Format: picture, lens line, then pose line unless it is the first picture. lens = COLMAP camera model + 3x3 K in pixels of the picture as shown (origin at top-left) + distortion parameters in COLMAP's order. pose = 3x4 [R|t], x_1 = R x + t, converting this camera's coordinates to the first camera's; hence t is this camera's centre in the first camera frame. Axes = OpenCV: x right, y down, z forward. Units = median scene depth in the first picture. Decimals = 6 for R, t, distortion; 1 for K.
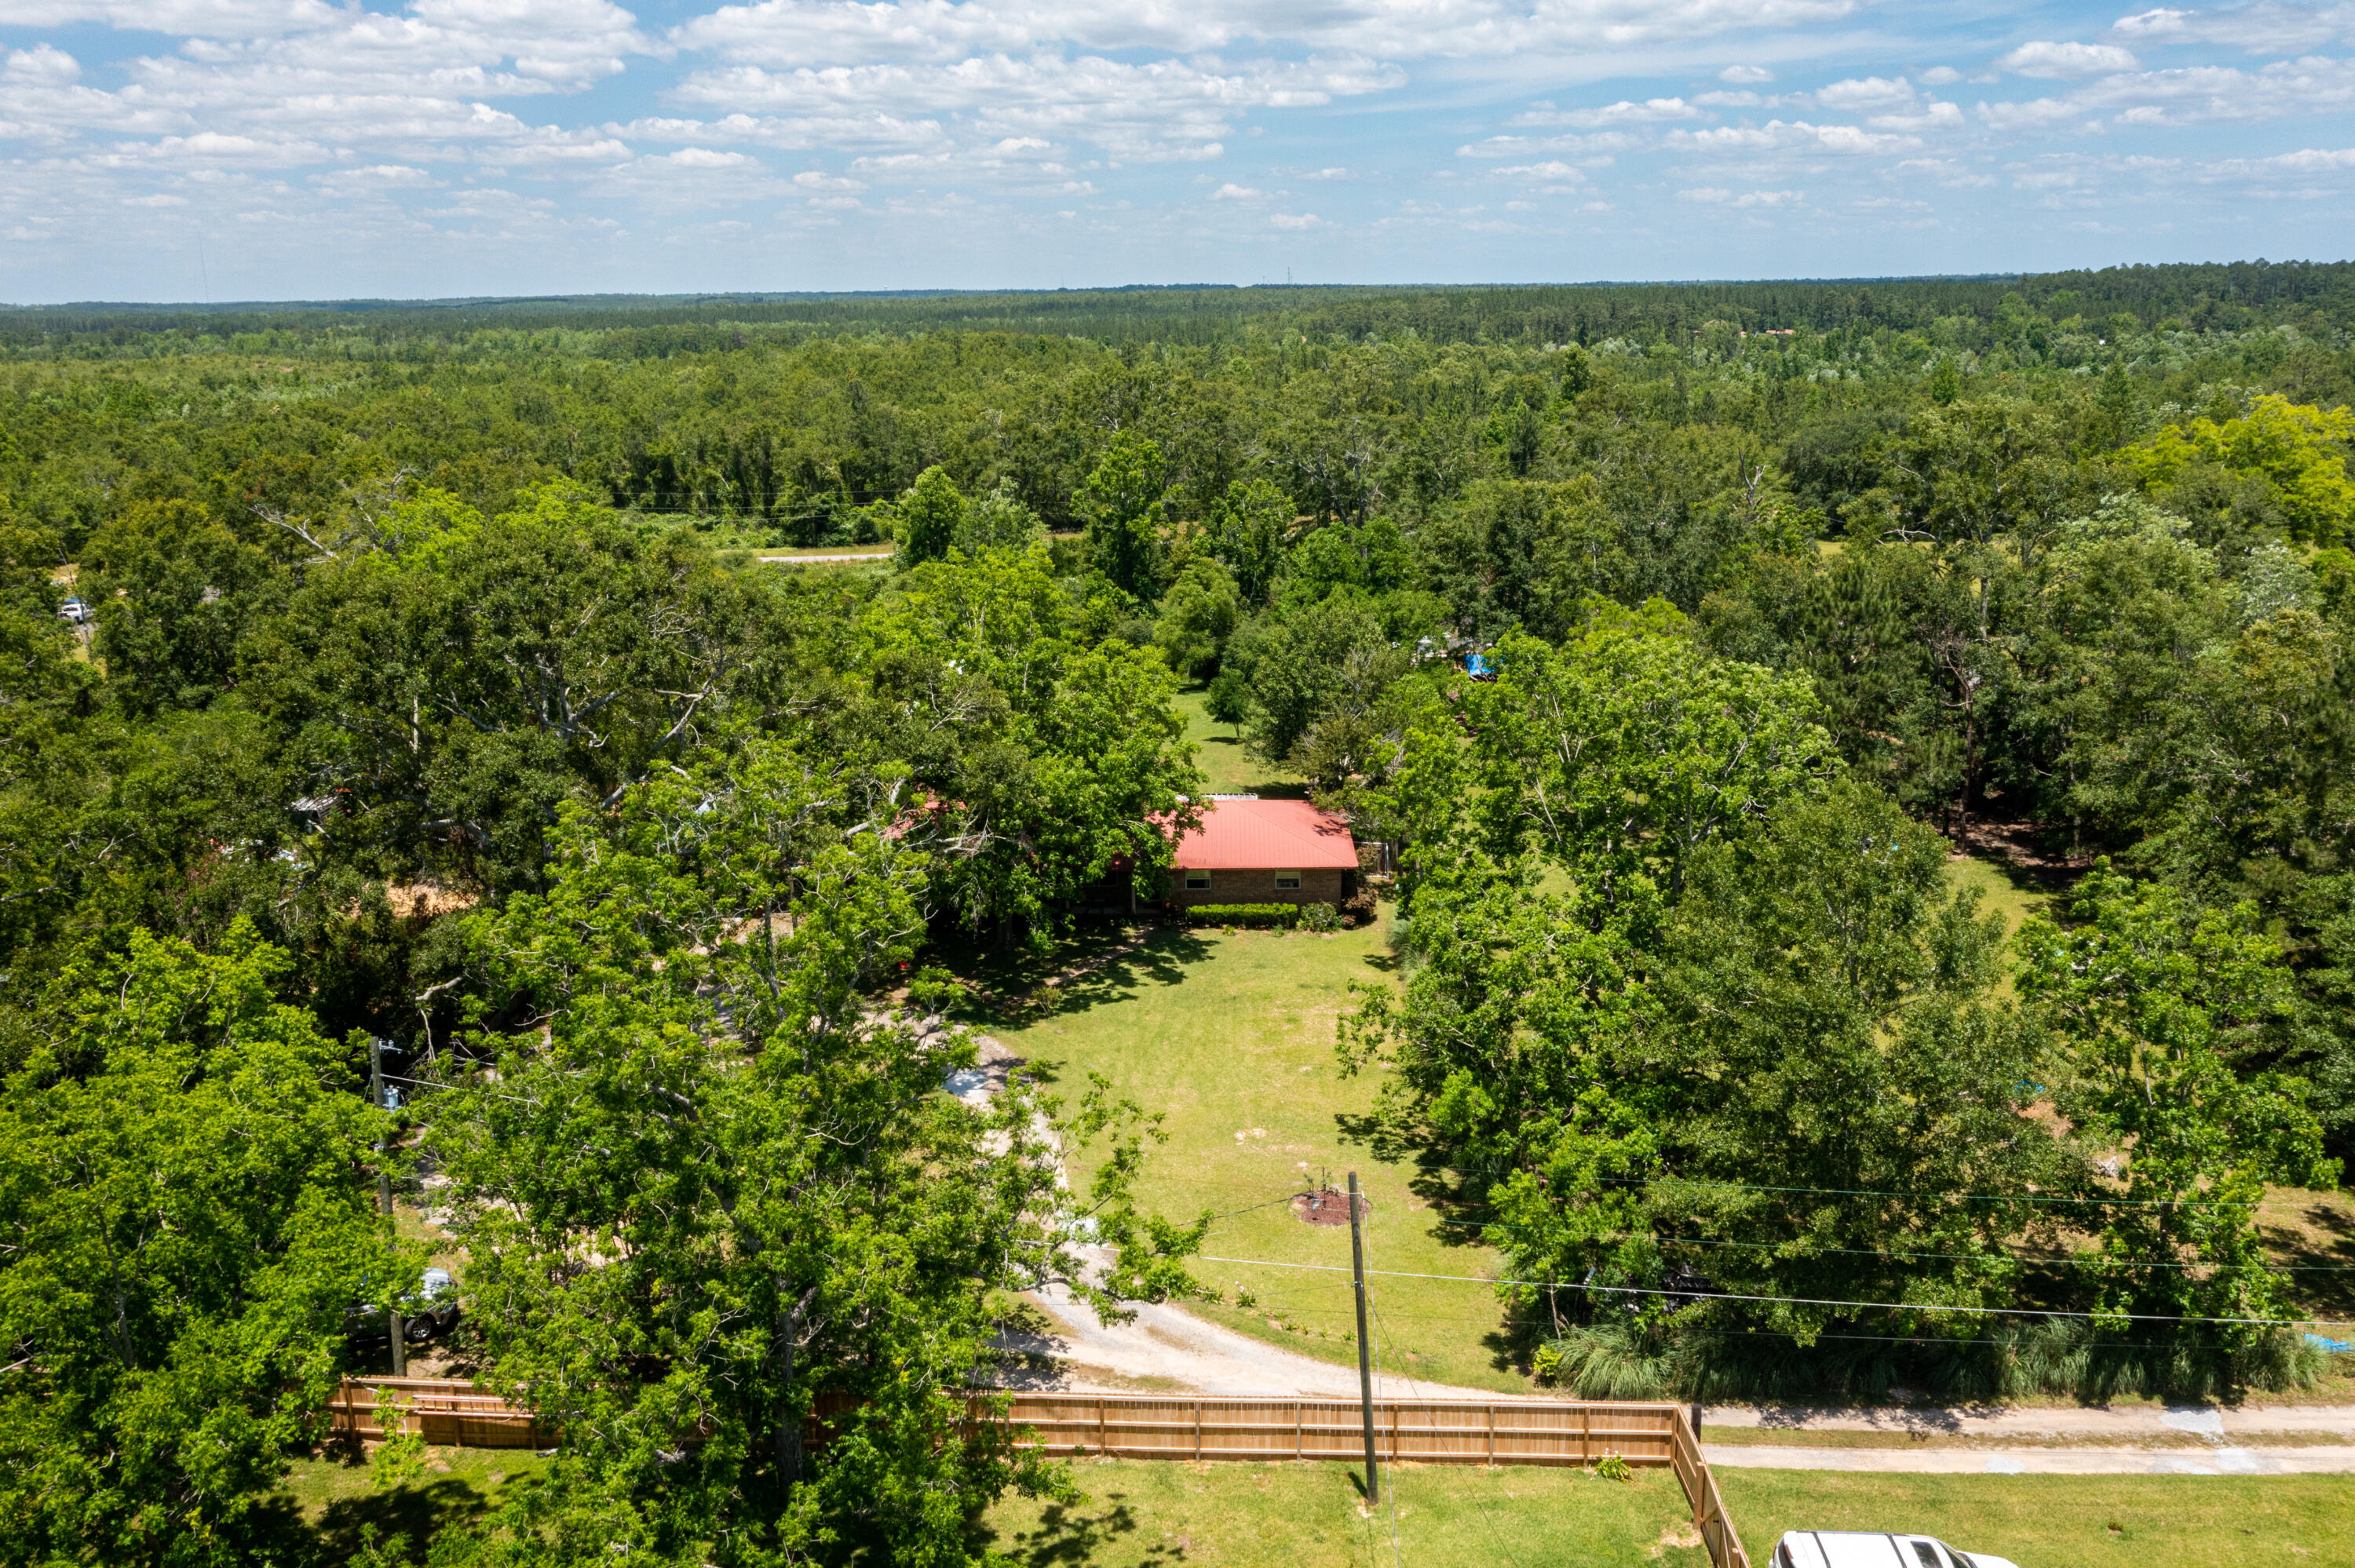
lens RADIAL K [[1896.2, 0, 1177.5], [0, 1896.2, 784.0], [0, 0, 1]] dist [-0.012004, 0.009536]
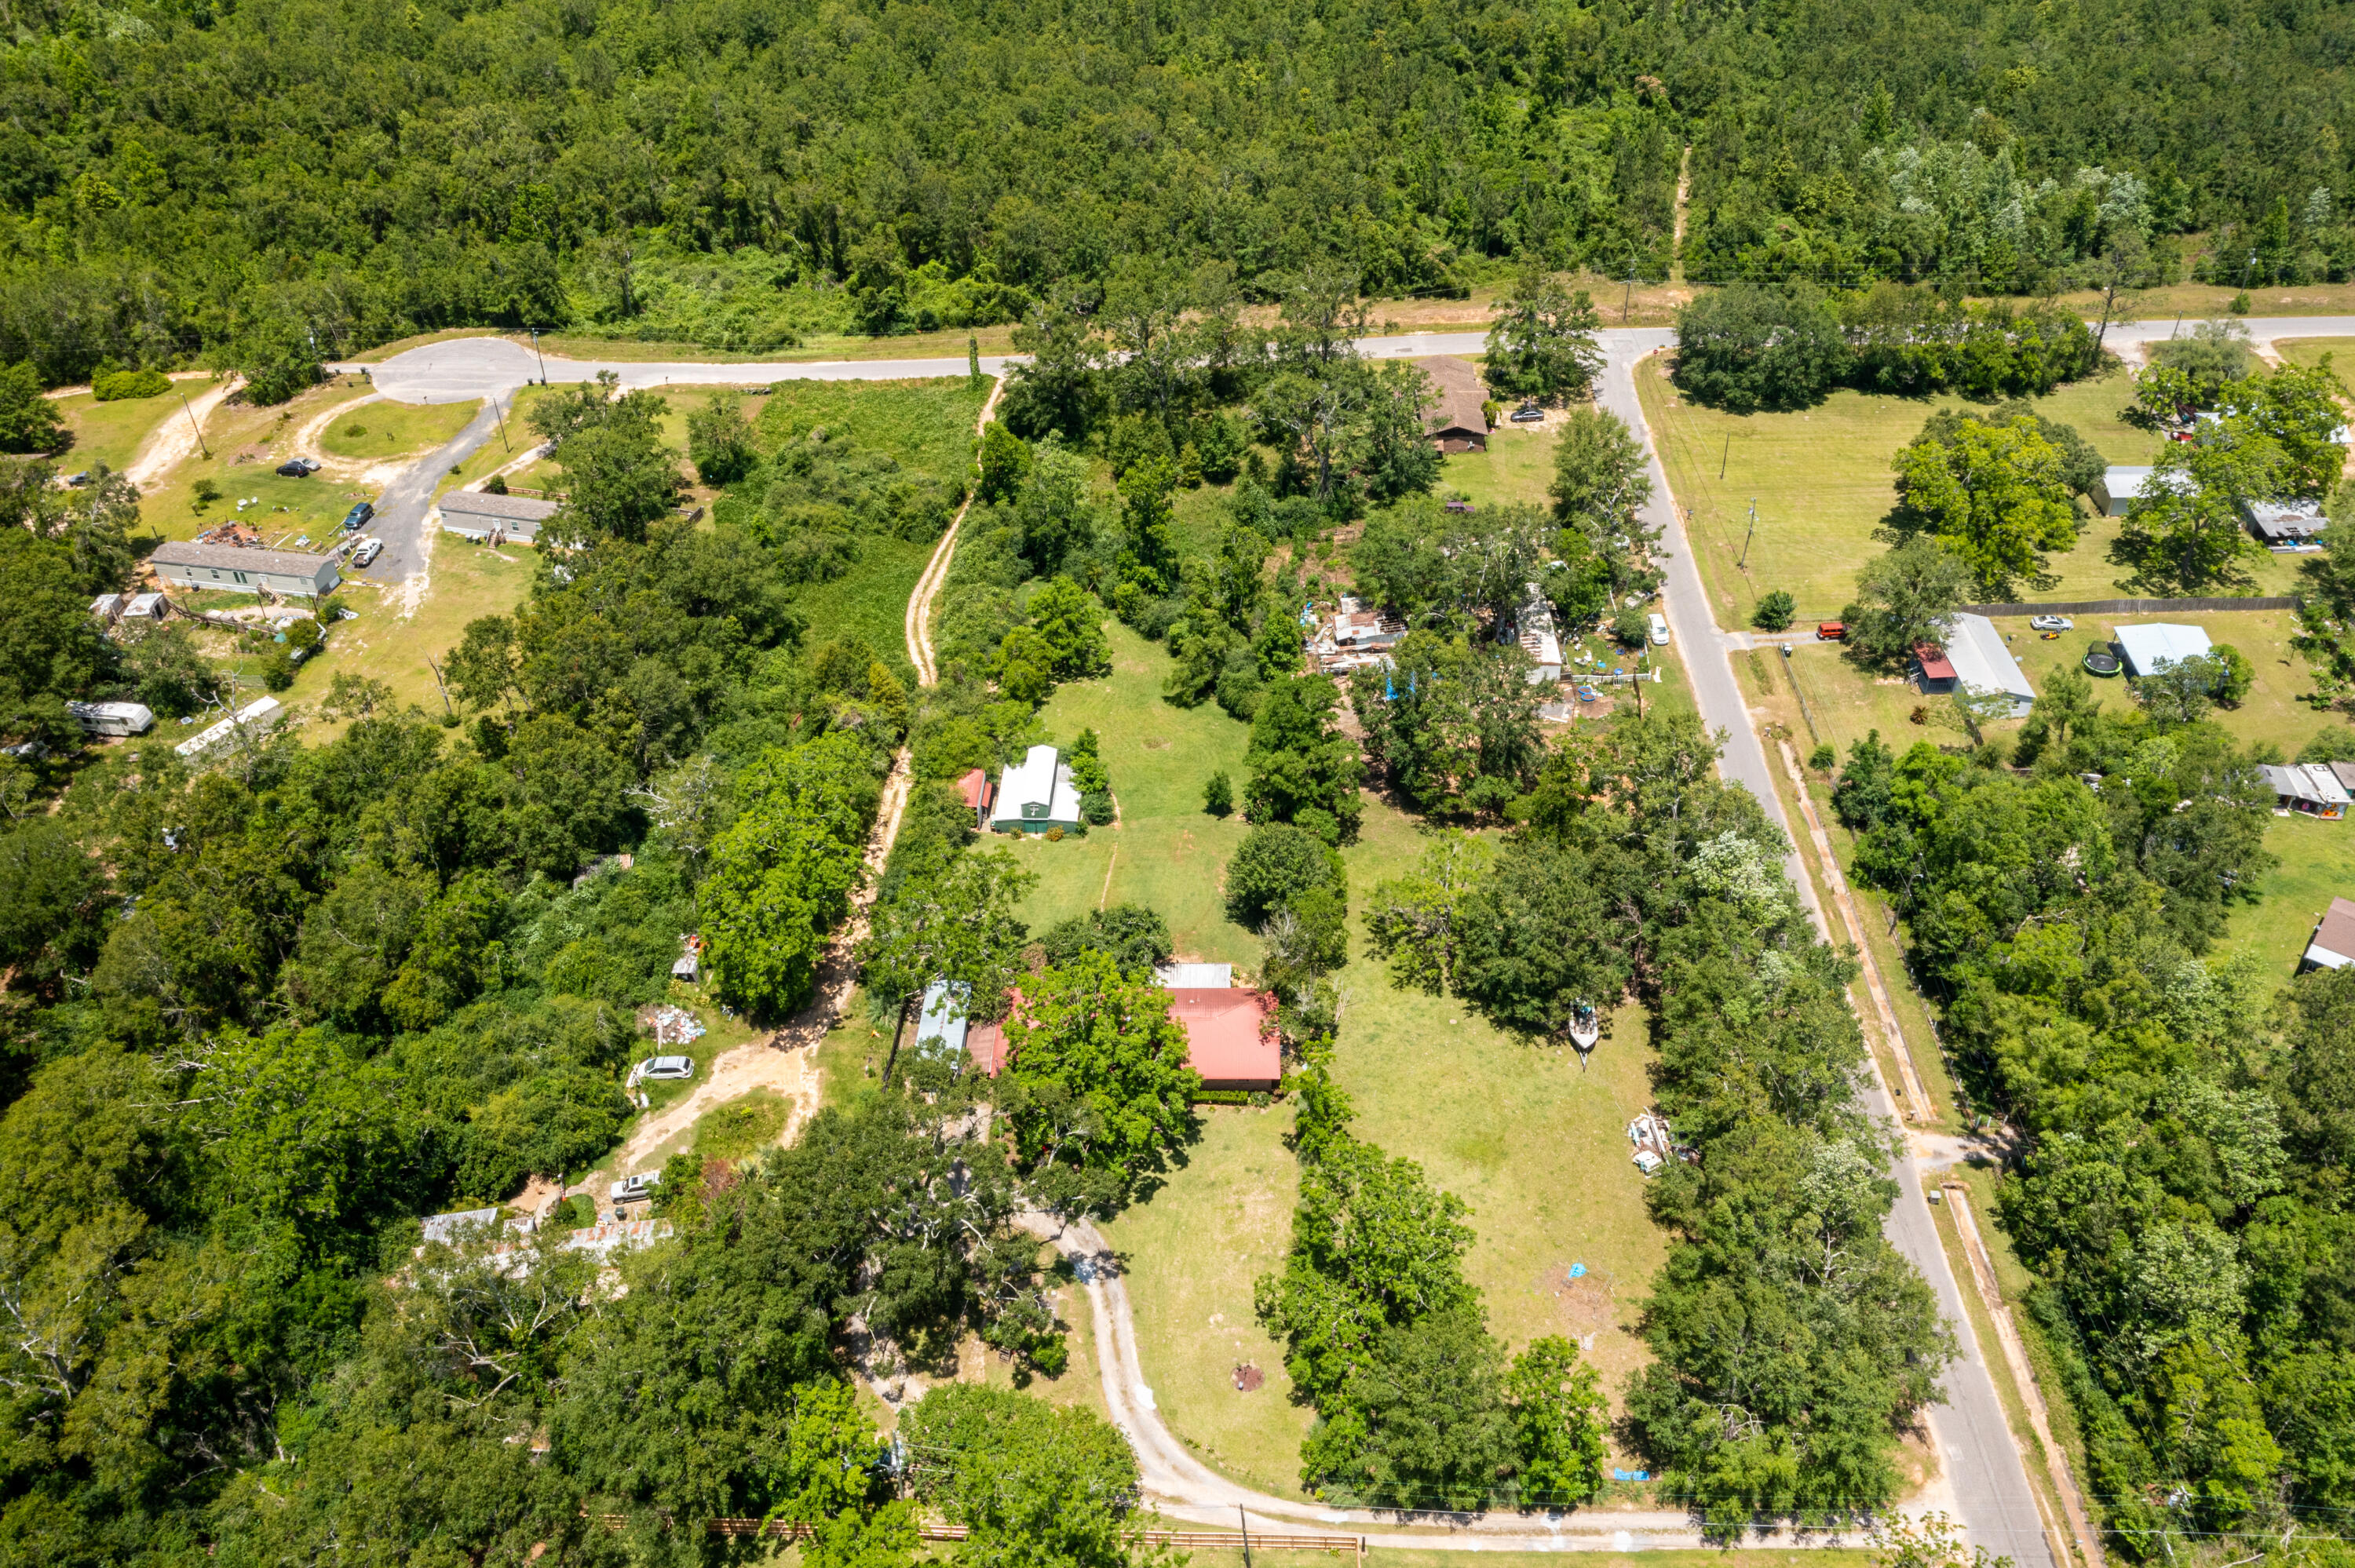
lens RADIAL K [[1896.2, 0, 1177.5], [0, 1896.2, 784.0], [0, 0, 1]] dist [-0.012004, 0.009536]
pose [[0.999985, 0.004454, -0.003120, -0.004232], [-0.002886, 0.920966, 0.389633, -1.415379], [0.004609, -0.389618, 0.920965, -0.923472]]
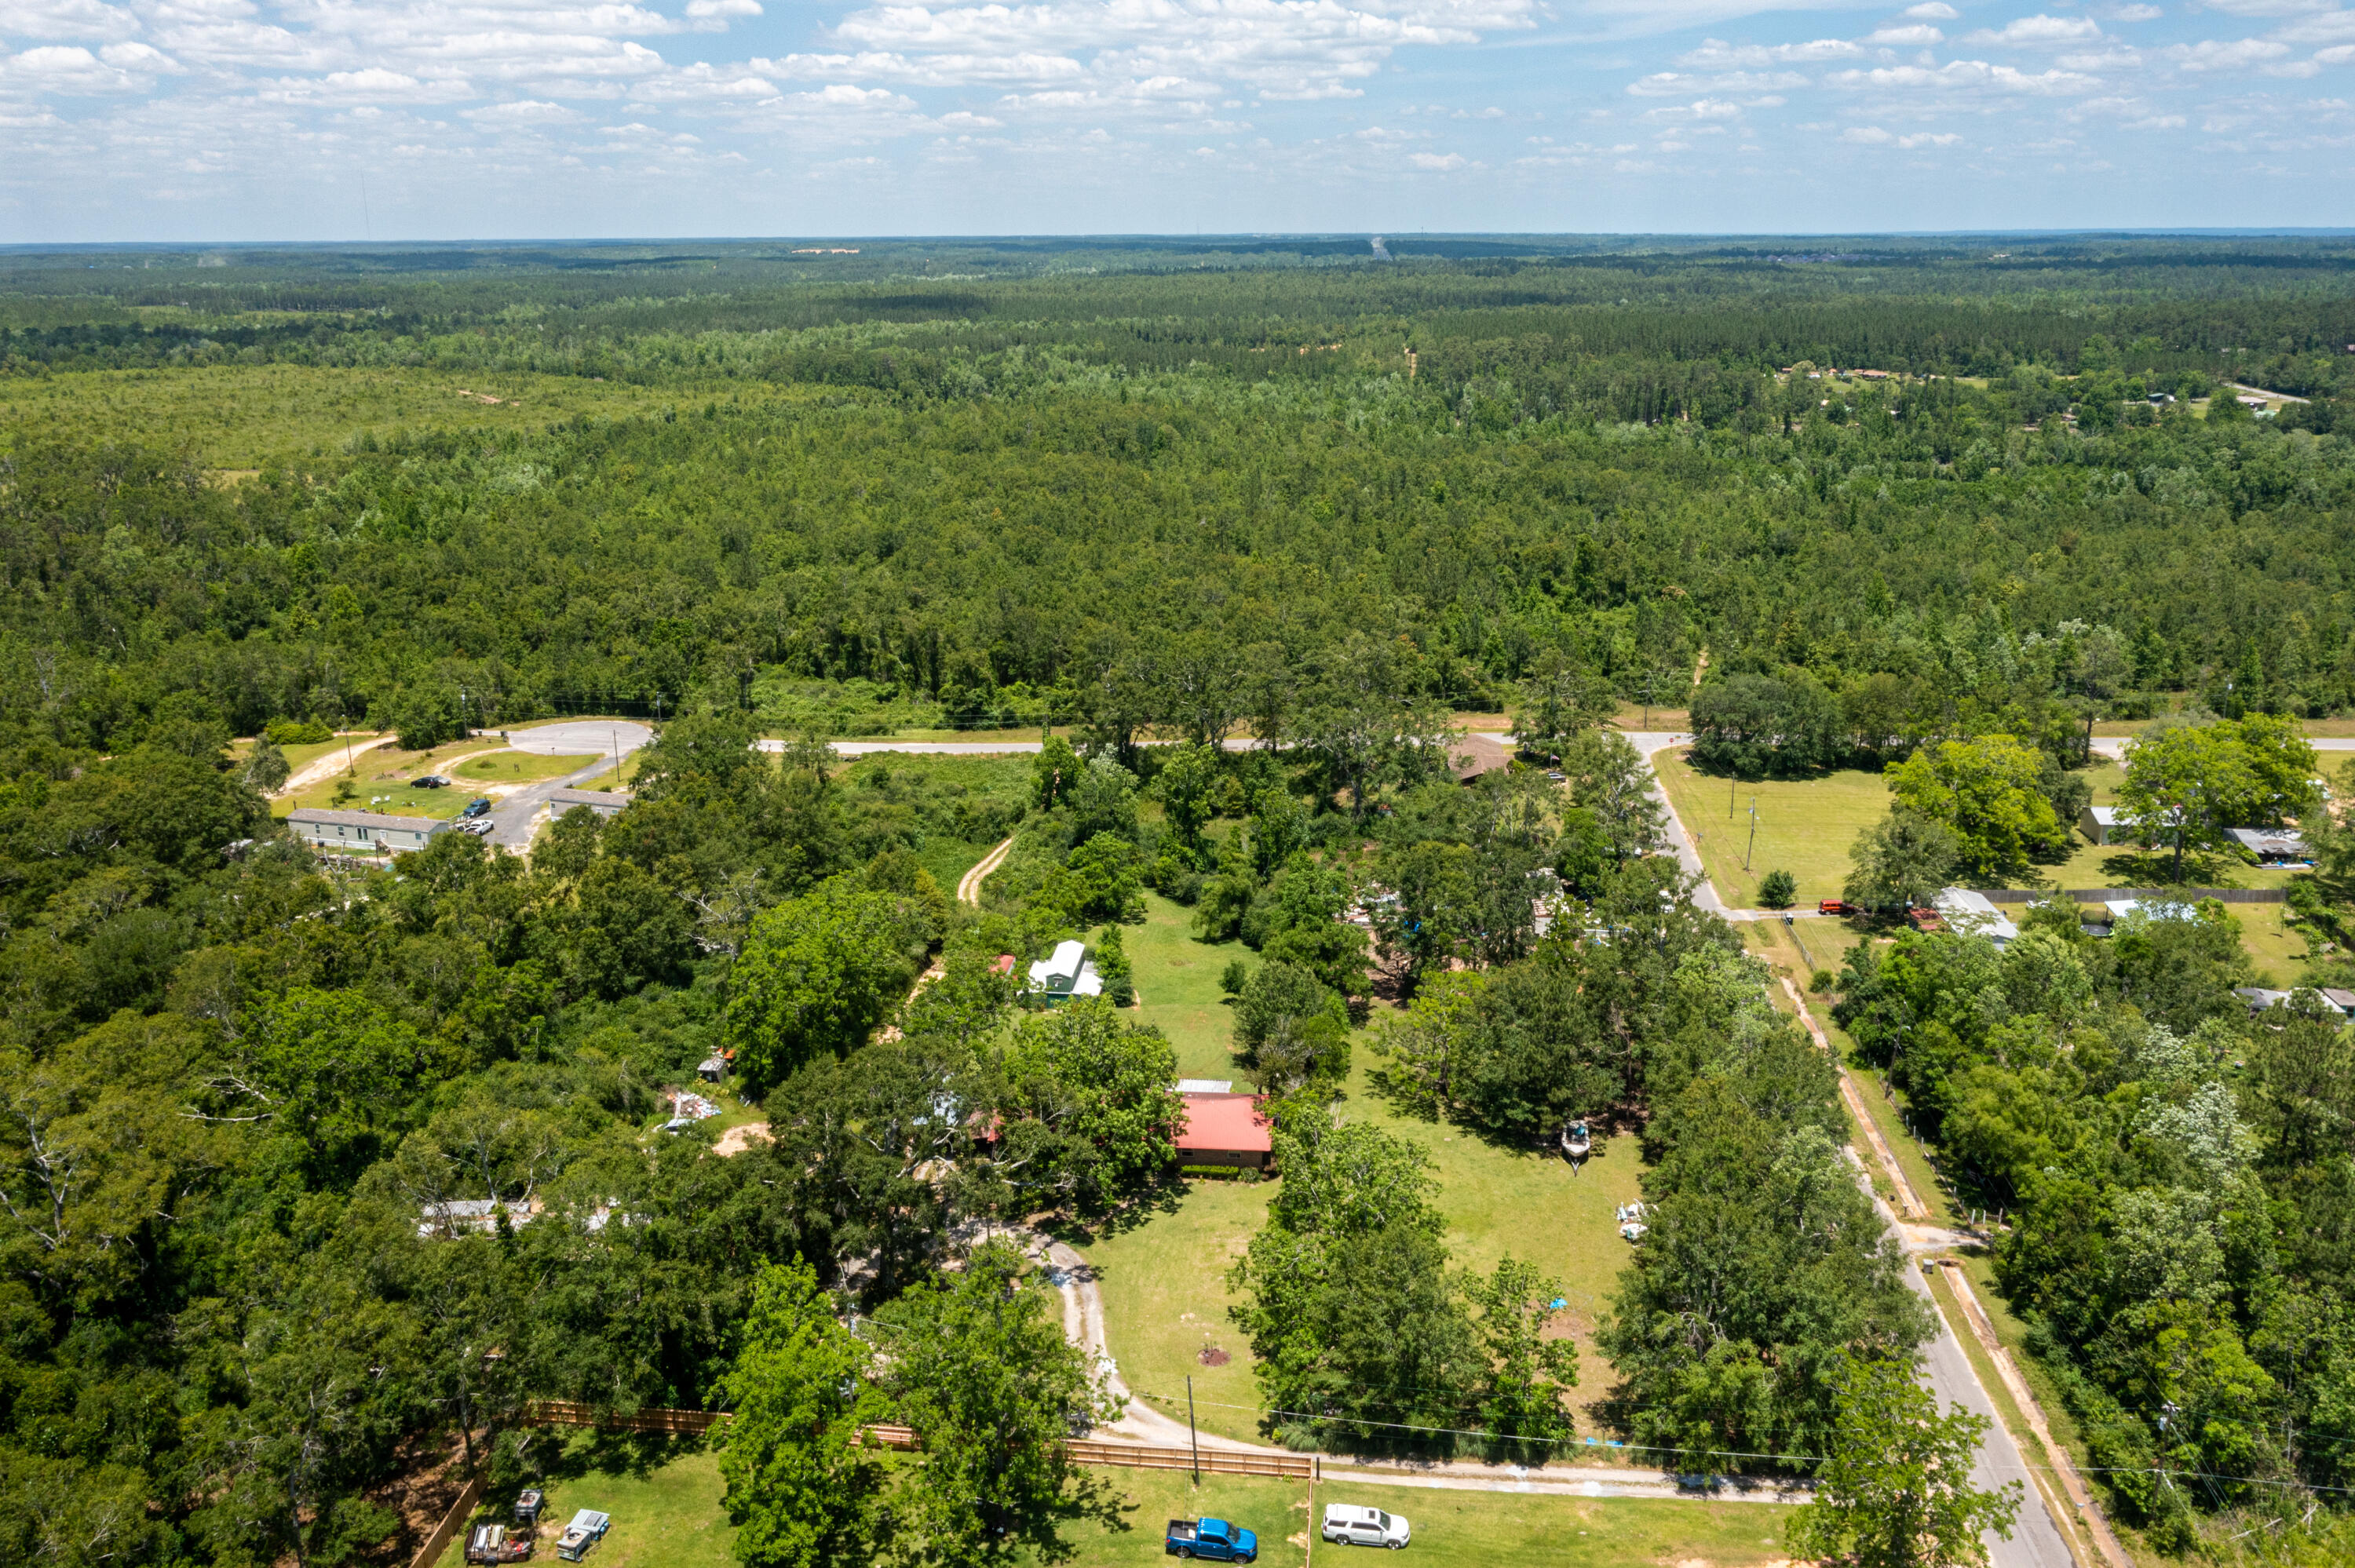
lens RADIAL K [[1896.2, 0, 1177.5], [0, 1896.2, 784.0], [0, 0, 1]] dist [-0.012004, 0.009536]
pose [[0.997468, 0.034128, -0.062400, 0.159847], [-0.032297, 0.999024, 0.030117, -0.563023], [0.063367, -0.028025, 0.997597, -1.344864]]
